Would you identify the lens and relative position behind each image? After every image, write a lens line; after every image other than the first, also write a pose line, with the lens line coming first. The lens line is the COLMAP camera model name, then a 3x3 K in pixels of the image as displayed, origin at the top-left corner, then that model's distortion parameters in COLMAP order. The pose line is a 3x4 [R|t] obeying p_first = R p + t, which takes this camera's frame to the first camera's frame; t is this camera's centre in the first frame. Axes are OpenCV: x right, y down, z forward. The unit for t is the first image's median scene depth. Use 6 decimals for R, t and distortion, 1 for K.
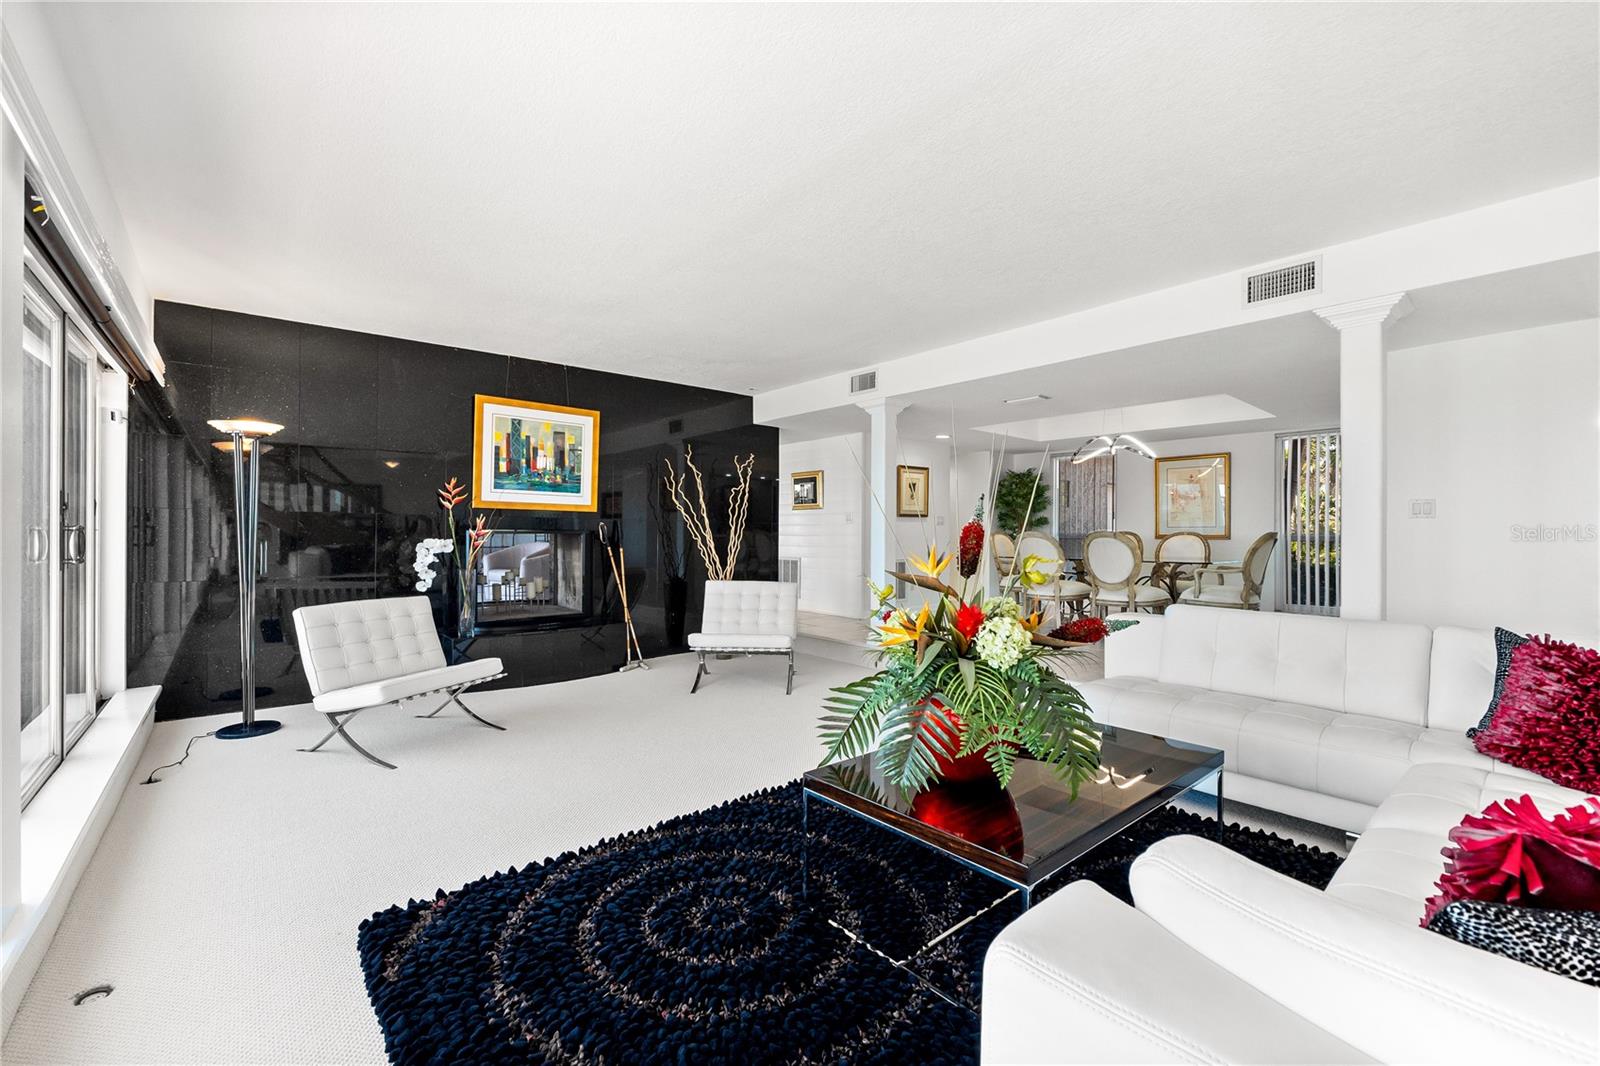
lens RADIAL K [[676.1, 0, 800.0], [0, 676.1, 526.7], [0, 0, 1]] dist [-0.000151, -0.000063]
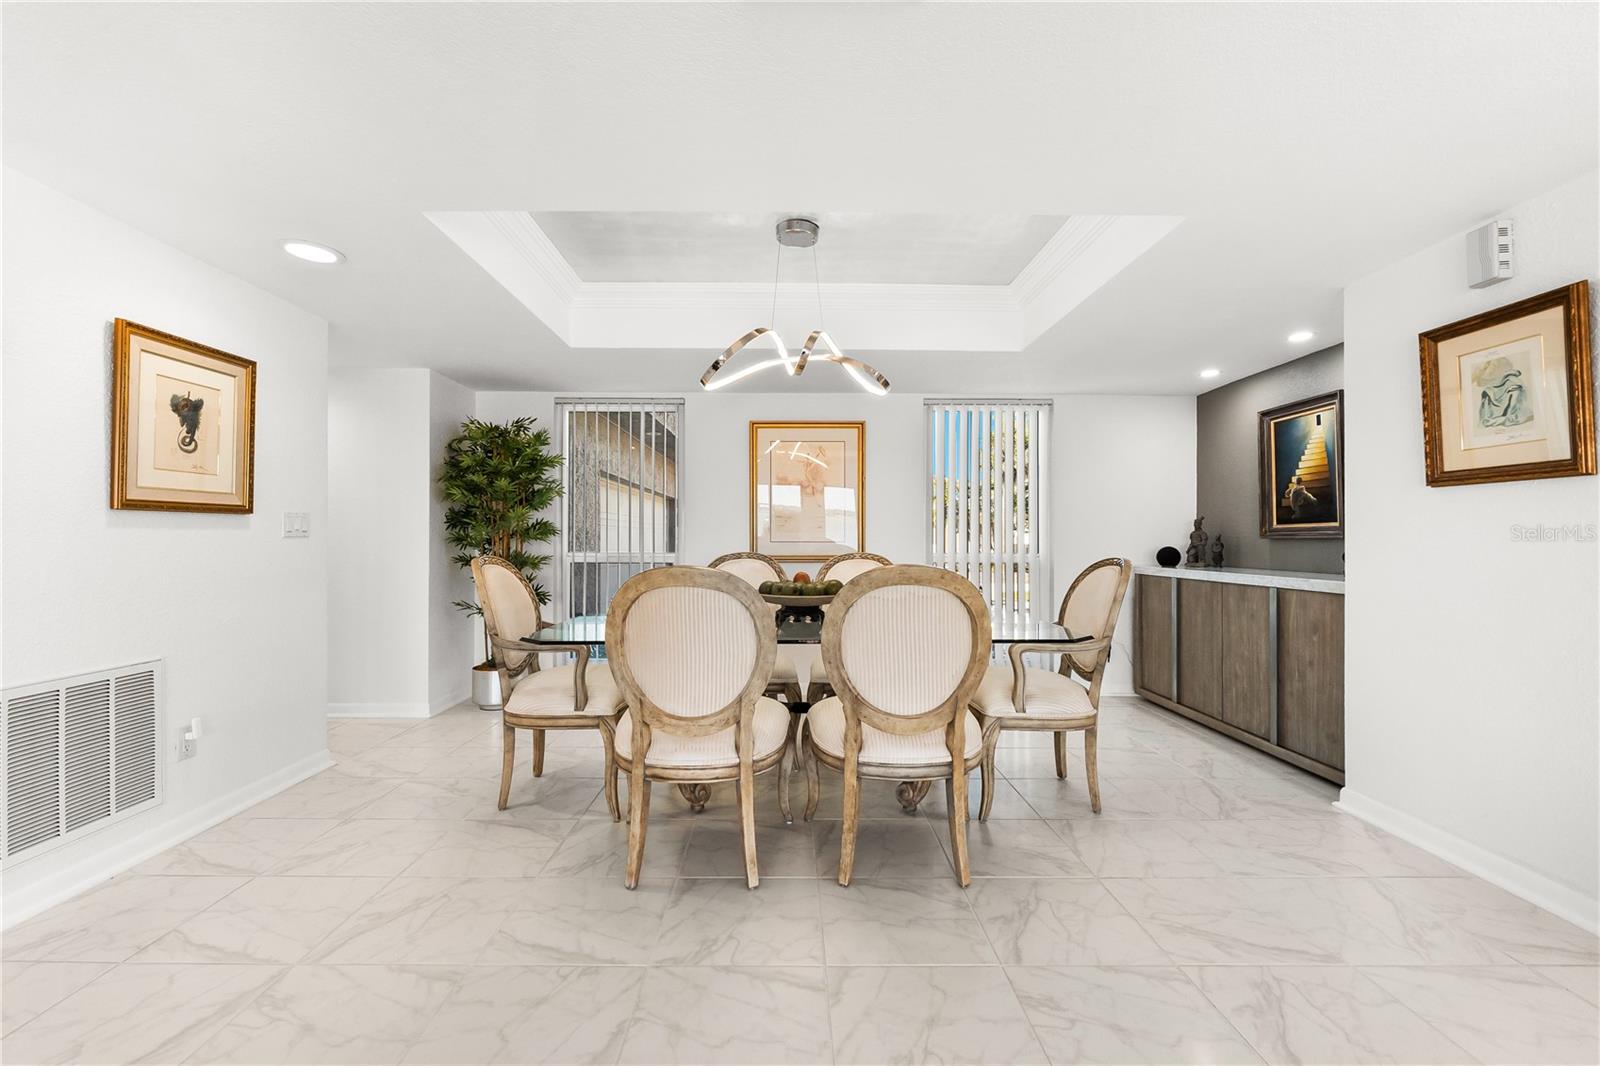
lens RADIAL K [[681.4, 0, 788.2], [0, 681.4, 533.4], [0, 0, 1]] dist [-0.002558, -0.000568]
pose [[0.643945, 0.003599, 0.765063, 0.121055], [-0.006148, 0.999981, 0.000470, -0.007951], [-0.765047, -0.005006, 0.643955, 0.683428]]
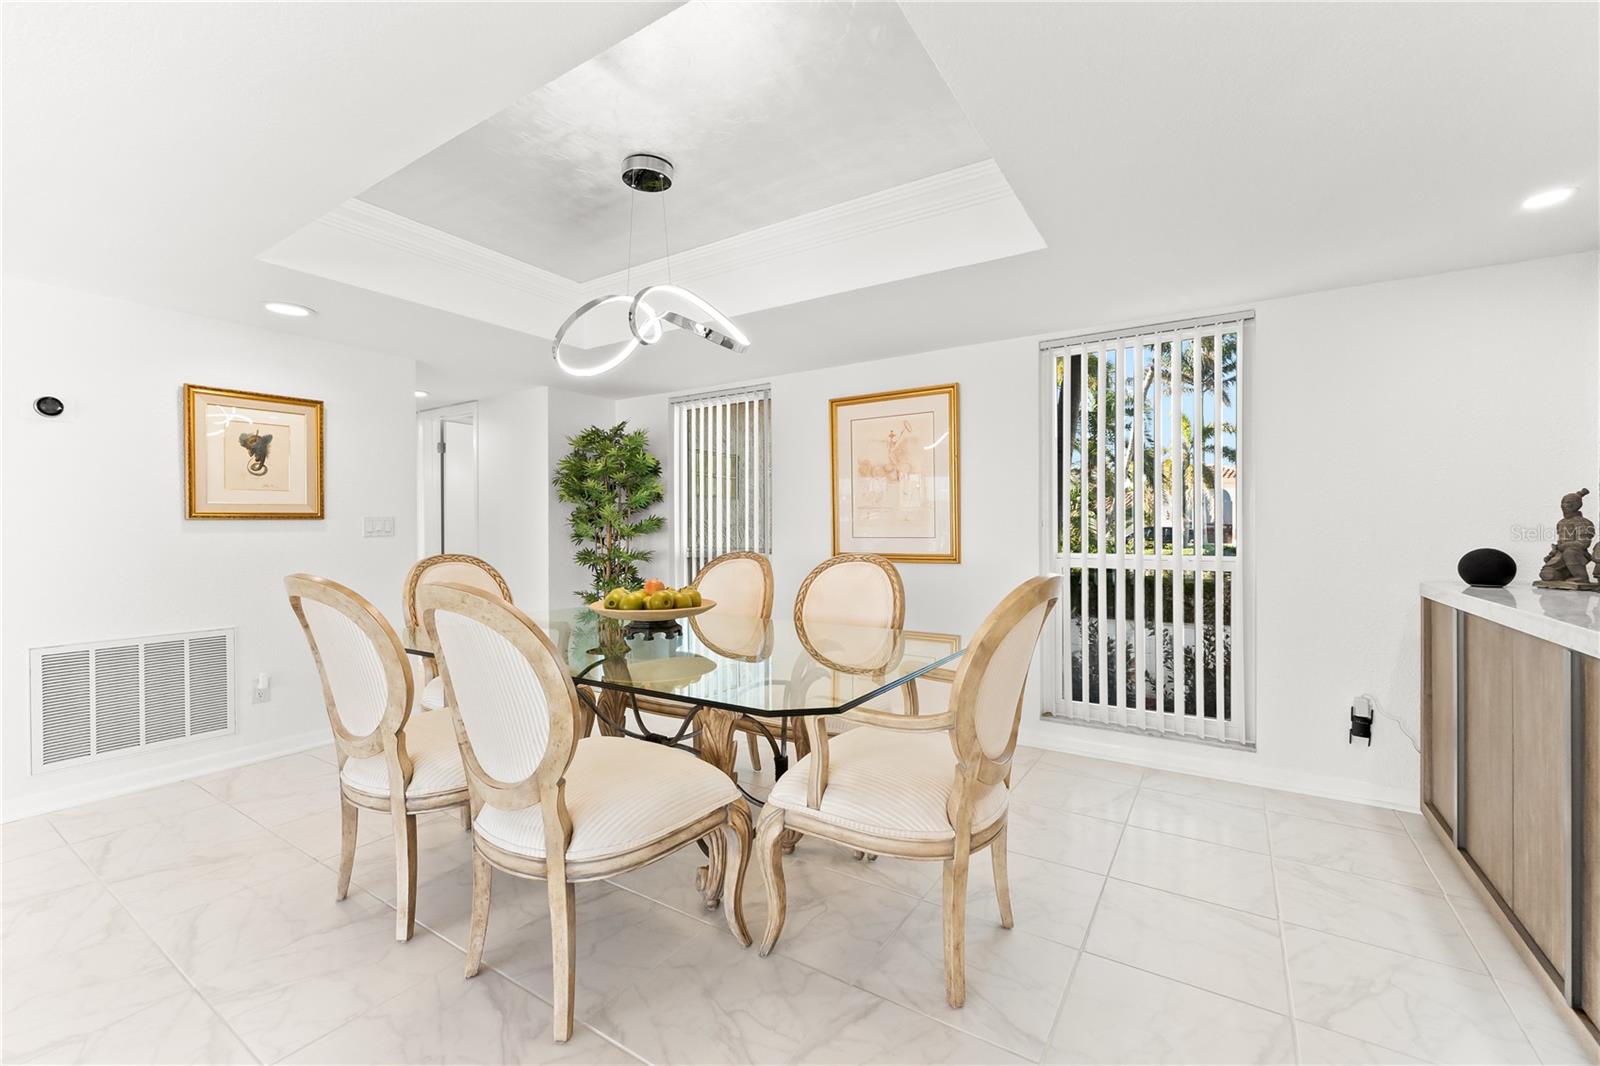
lens RADIAL K [[659.9, 0, 801.5], [0, 659.9, 529.2], [0, 0, 1]] dist [-0.000491, -0.000024]
pose [[0.959936, -0.010371, 0.280027, 0.412661], [0.007404, 0.999905, 0.011653, -0.012773], [-0.280121, -0.009113, 0.959921, 0.604106]]
